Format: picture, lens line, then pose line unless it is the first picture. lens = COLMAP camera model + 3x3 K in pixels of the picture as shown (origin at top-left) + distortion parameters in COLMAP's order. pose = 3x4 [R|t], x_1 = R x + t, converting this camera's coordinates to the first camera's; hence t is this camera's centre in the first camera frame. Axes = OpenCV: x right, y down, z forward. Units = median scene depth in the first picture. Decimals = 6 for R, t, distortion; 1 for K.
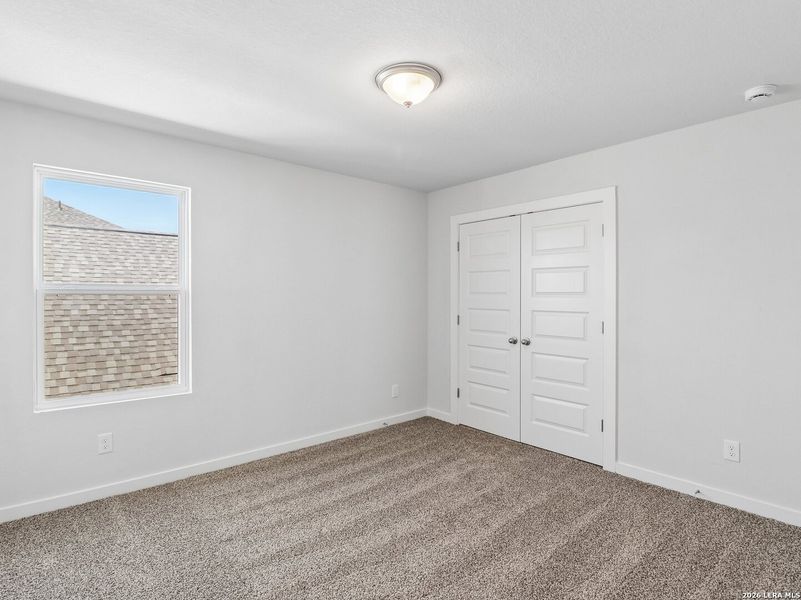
lens RADIAL K [[428.7, 0, 393.5], [0, 428.7, 297.8], [0, 0, 1]] dist [-0.001986, -0.012439]
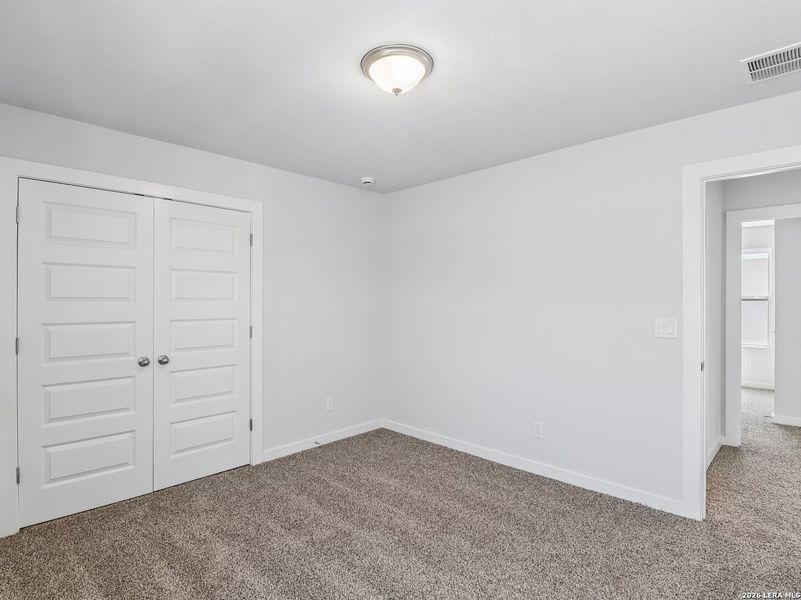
lens RADIAL K [[428.7, 0, 393.5], [0, 428.7, 297.8], [0, 0, 1]] dist [-0.001986, -0.012439]
pose [[-0.091250, 0.003159, 0.995823, -0.577865], [0.005132, 0.999983, -0.002702, -0.009537], [-0.995815, 0.004864, -0.091265, 0.720561]]
